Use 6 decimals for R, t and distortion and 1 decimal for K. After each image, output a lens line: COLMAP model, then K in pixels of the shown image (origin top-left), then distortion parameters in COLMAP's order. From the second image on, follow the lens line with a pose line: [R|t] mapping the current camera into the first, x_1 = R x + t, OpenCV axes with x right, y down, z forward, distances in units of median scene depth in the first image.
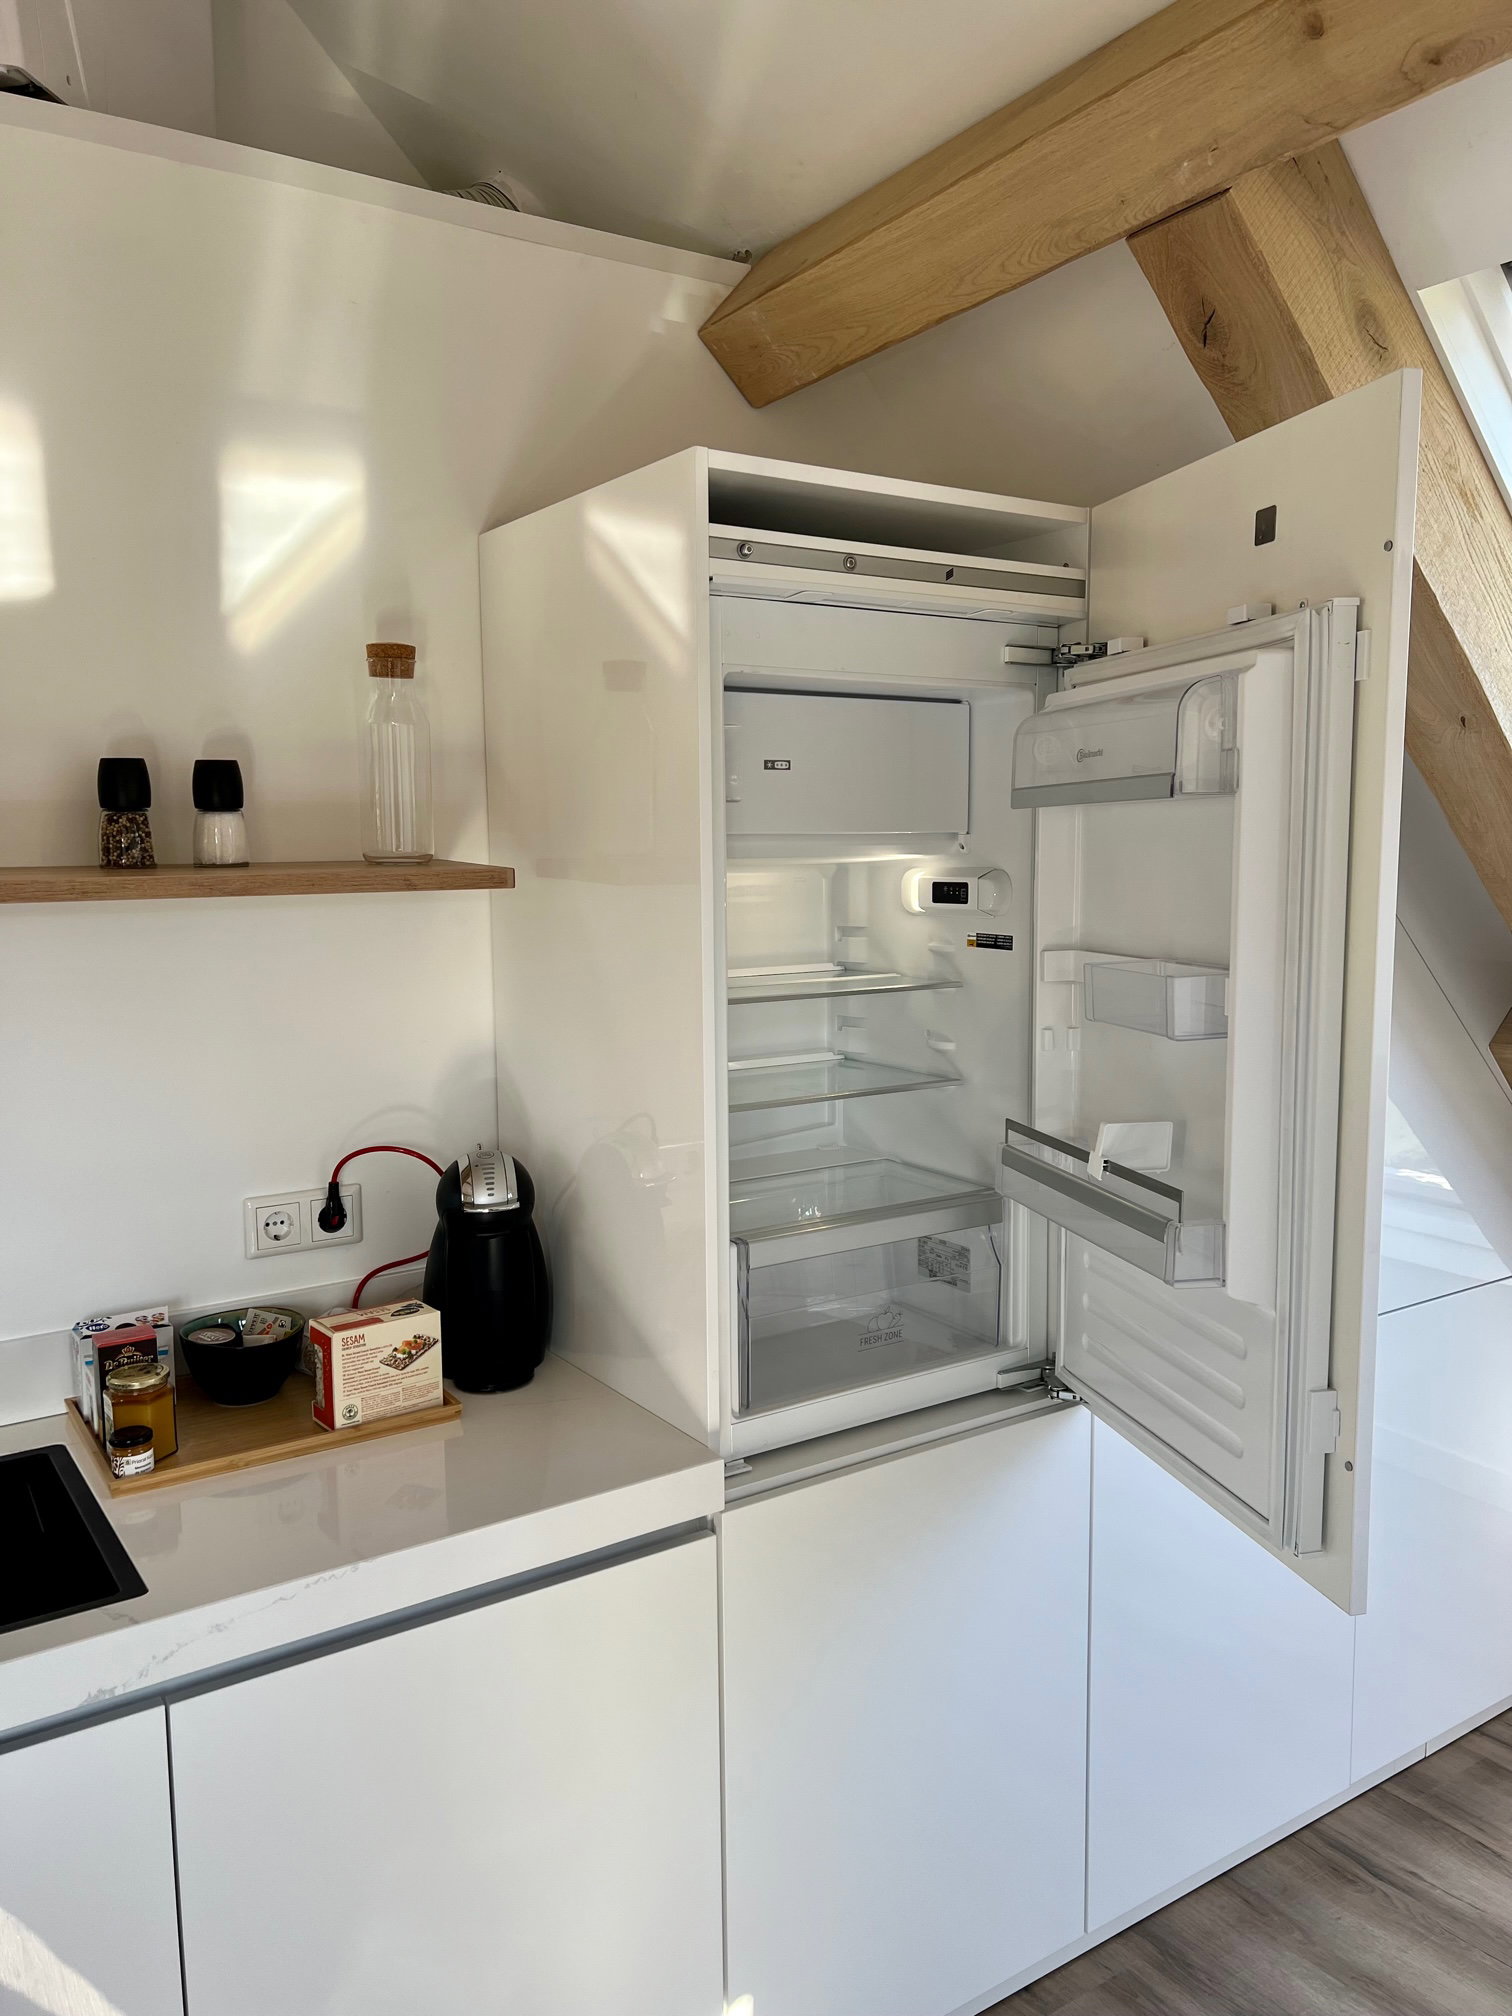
lens RADIAL K [[1528.5, 0, 730.4], [0, 1528.5, 1005.2], [0, 0, 1]] dist [0.045701, -0.046919]
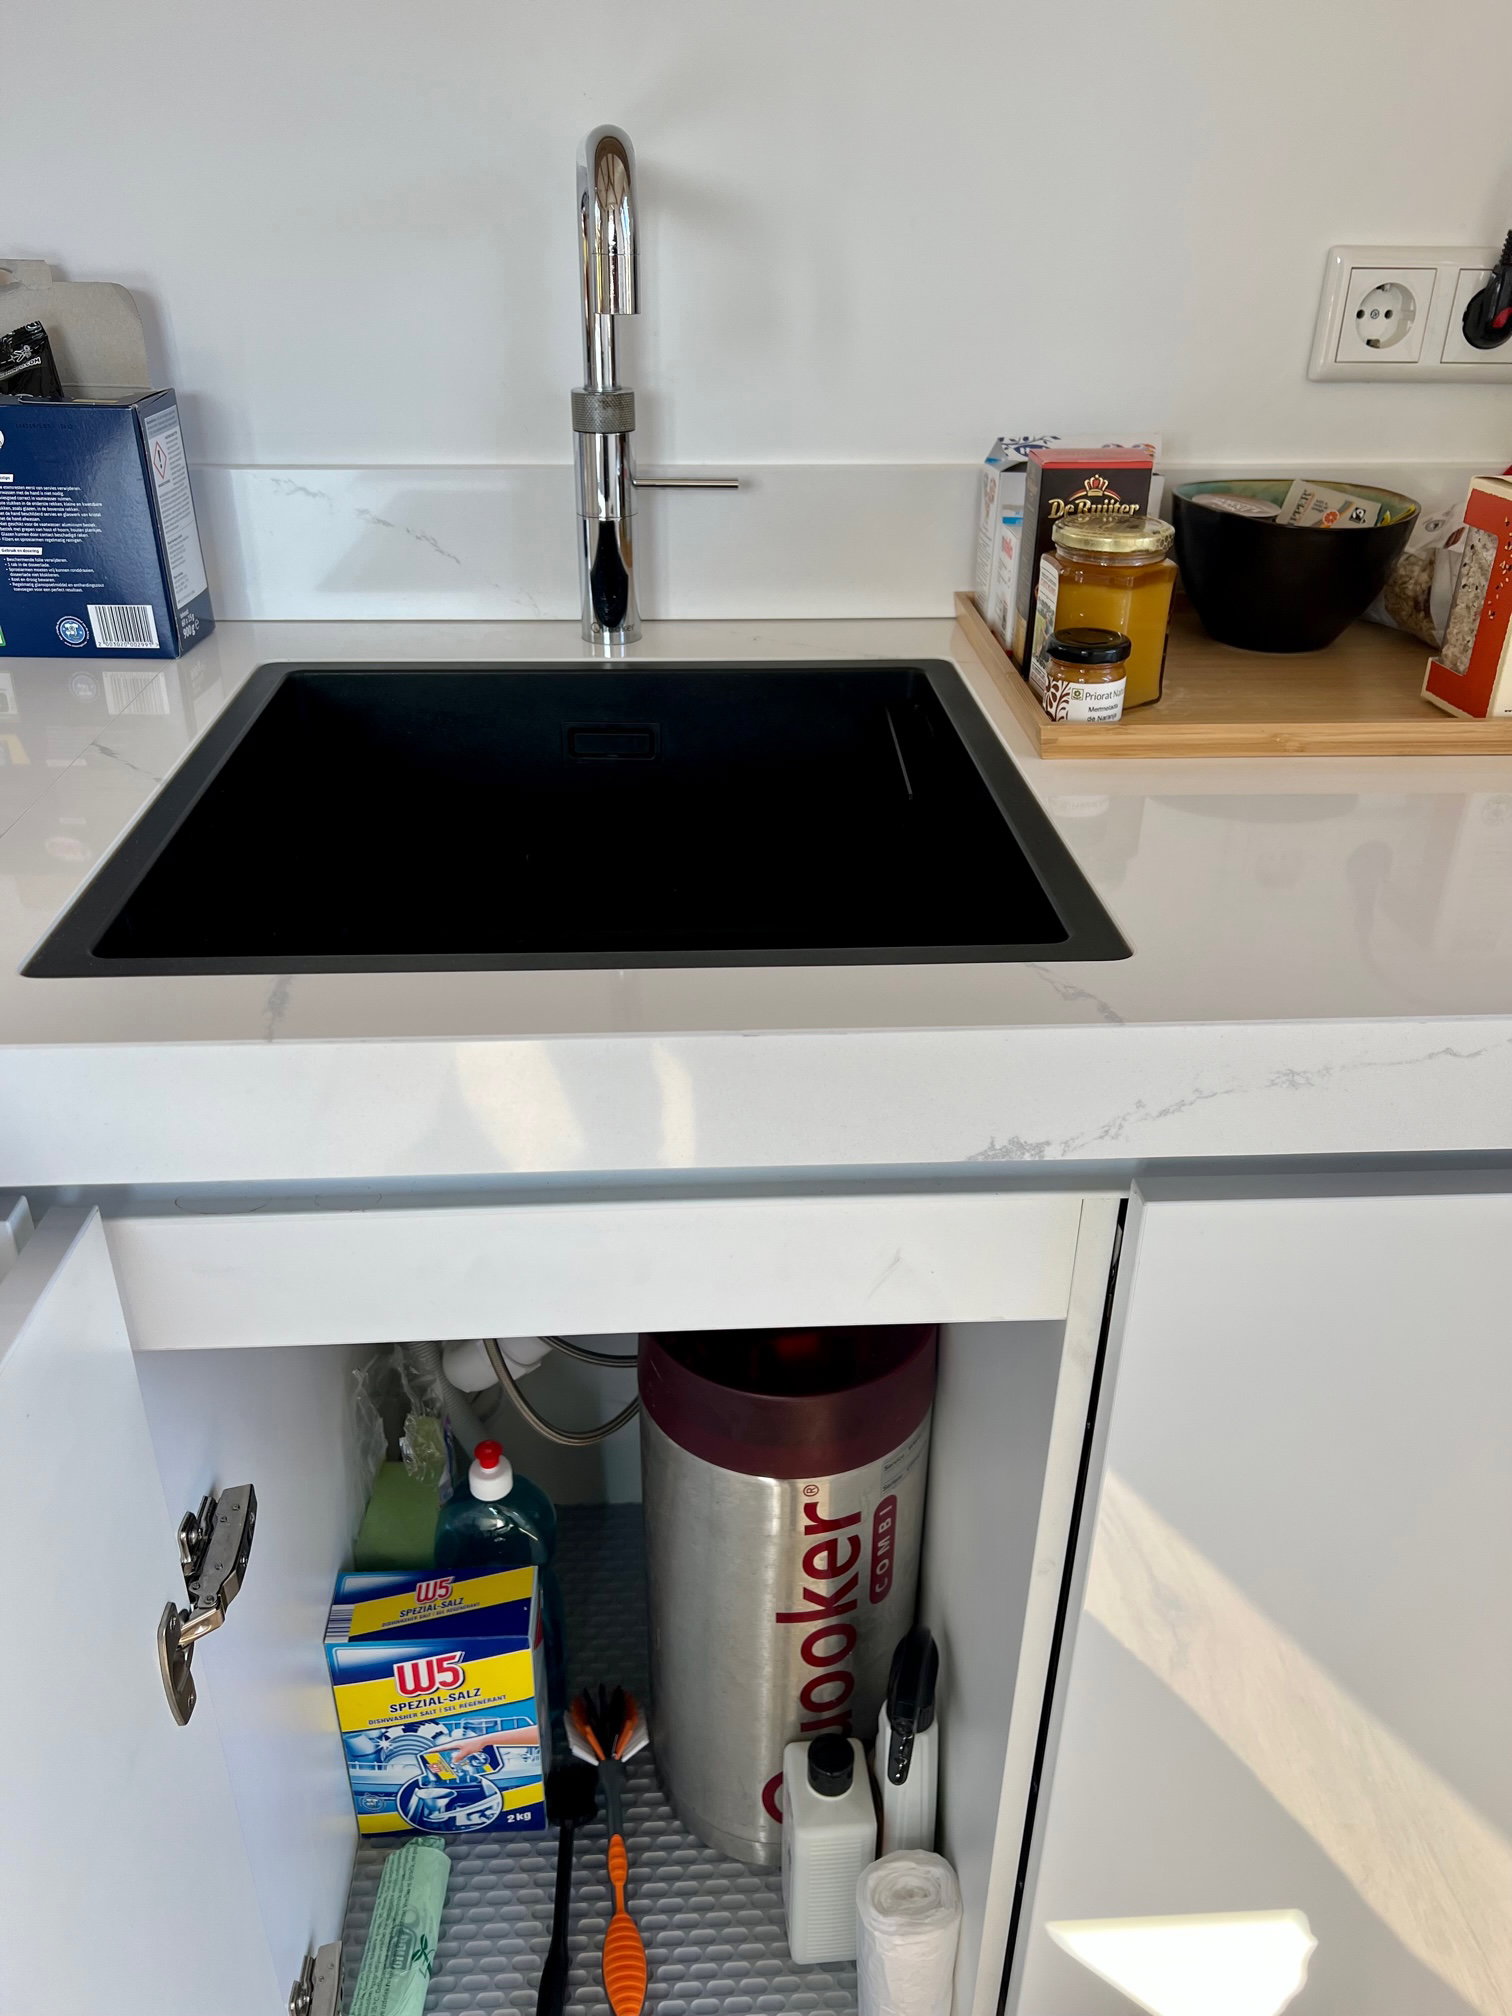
lens RADIAL K [[1528.5, 0, 757.8], [0, 1528.5, 1029.1], [0, 0, 1]] dist [0.045701, -0.046919]
pose [[0.870437, 0.261109, -0.417326, -0.229446], [-0.075791, 0.908716, 0.410476, 0.185912], [0.486410, -0.325664, 0.810770, 0.478386]]
